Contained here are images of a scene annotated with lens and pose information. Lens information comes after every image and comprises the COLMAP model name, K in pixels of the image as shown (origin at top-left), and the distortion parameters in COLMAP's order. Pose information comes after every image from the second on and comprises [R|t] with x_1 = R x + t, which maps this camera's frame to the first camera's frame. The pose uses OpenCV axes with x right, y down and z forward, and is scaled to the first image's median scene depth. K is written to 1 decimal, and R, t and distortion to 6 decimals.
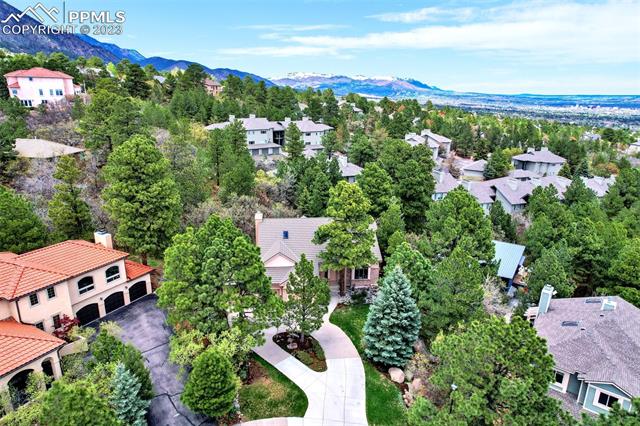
lens RADIAL K [[409.6, 0, 322.2], [0, 409.6, 213.8], [0, 0, 1]] dist [-0.091114, 0.079167]
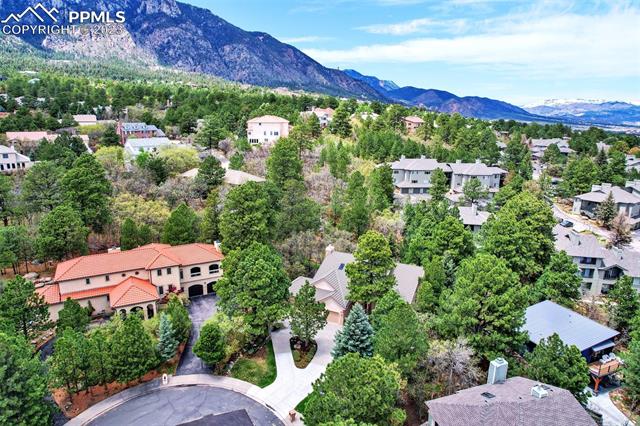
lens RADIAL K [[409.6, 0, 322.2], [0, 409.6, 213.8], [0, 0, 1]] dist [-0.091114, 0.079167]
pose [[0.838967, 0.117978, -0.531239, 0.633444], [-0.151418, 0.988274, -0.019652, -0.093317], [0.522692, 0.096927, 0.846994, -0.139929]]
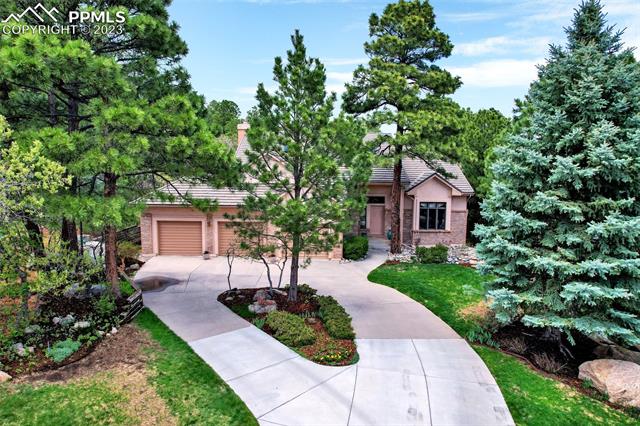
lens RADIAL K [[409.6, 0, 322.2], [0, 409.6, 213.8], [0, 0, 1]] dist [-0.091114, 0.079167]
pose [[0.994742, 0.005579, -0.102262, 0.013920], [-0.024641, 0.982221, -0.186105, 0.296689], [0.099406, 0.187647, 0.977194, 0.611726]]
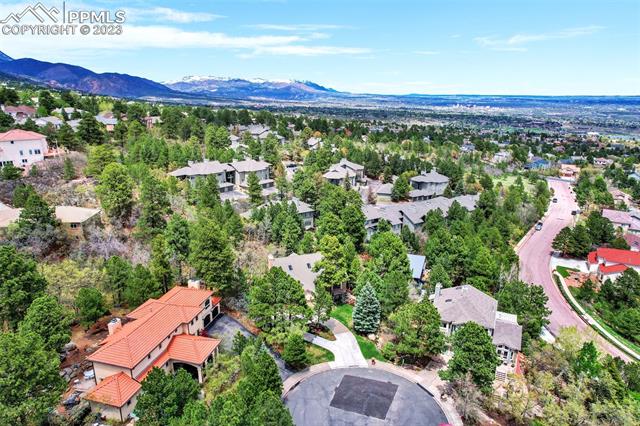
lens RADIAL K [[409.6, 0, 322.2], [0, 409.6, 213.8], [0, 0, 1]] dist [-0.091114, 0.079167]
pose [[0.971528, -0.074239, 0.224993, -0.395918], [0.075367, 0.997149, 0.003582, -0.199597], [-0.224617, 0.013477, 0.974354, -0.782546]]
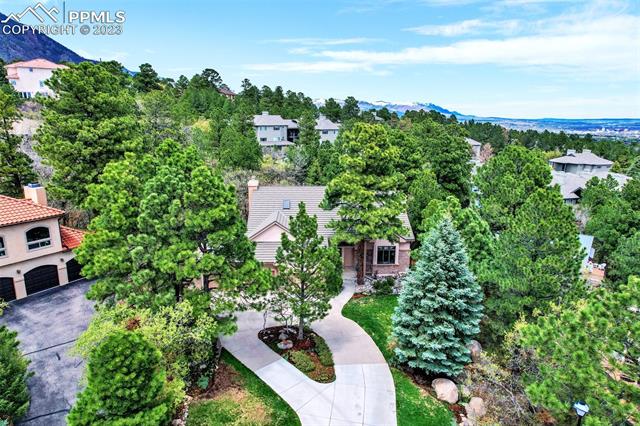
lens RADIAL K [[409.6, 0, 322.2], [0, 409.6, 213.8], [0, 0, 1]] dist [-0.091114, 0.079167]
pose [[0.998734, 0.005193, -0.050044, 0.019373], [-0.008204, 0.998155, -0.060158, 0.142050], [0.049639, 0.060492, 0.996934, 0.303594]]
